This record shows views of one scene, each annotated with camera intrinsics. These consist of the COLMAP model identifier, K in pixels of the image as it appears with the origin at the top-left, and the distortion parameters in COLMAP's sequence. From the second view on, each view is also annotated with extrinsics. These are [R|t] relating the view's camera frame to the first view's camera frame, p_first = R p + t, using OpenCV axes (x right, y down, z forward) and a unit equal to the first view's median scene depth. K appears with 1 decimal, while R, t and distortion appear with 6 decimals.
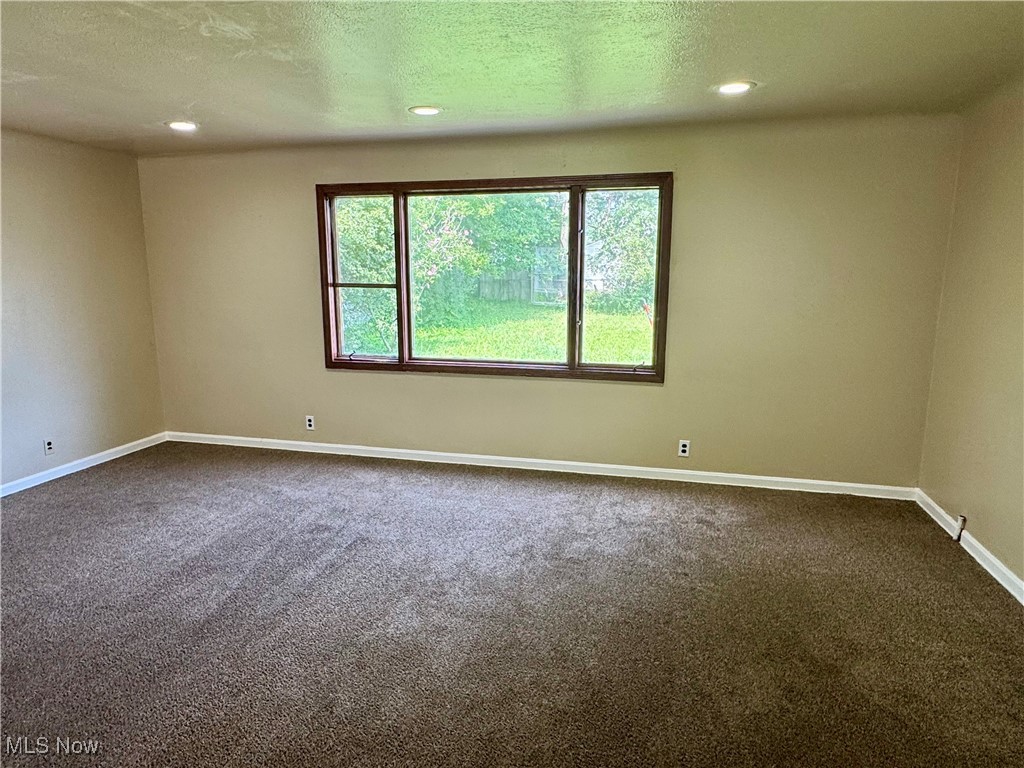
lens RADIAL K [[611.5, 0, 511.4], [0, 611.5, 383.7], [0, 0, 1]] dist [-0.002011, 0.000093]
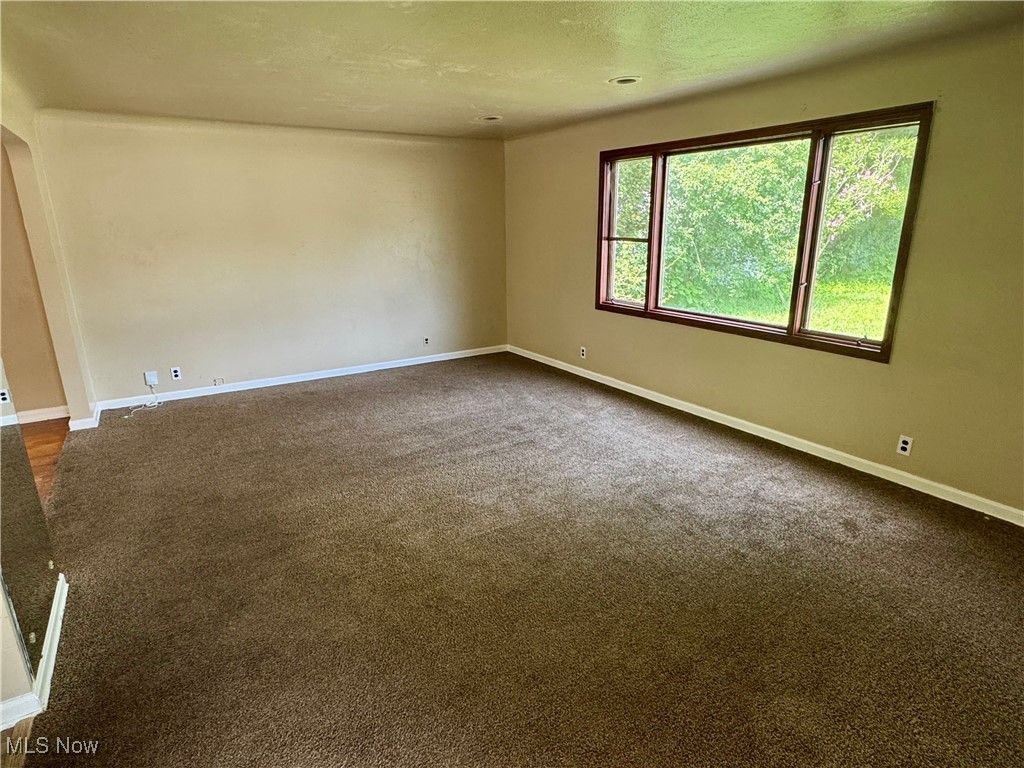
lens RADIAL K [[557.9, 0, 510.6], [0, 557.9, 383.0], [0, 0, 1]] dist [-0.003312, -0.000378]
pose [[0.735830, 0.183001, -0.651969, 0.365177], [-0.115536, 0.982602, 0.145409, -0.026318], [0.667237, -0.031670, 0.744172, 0.078233]]
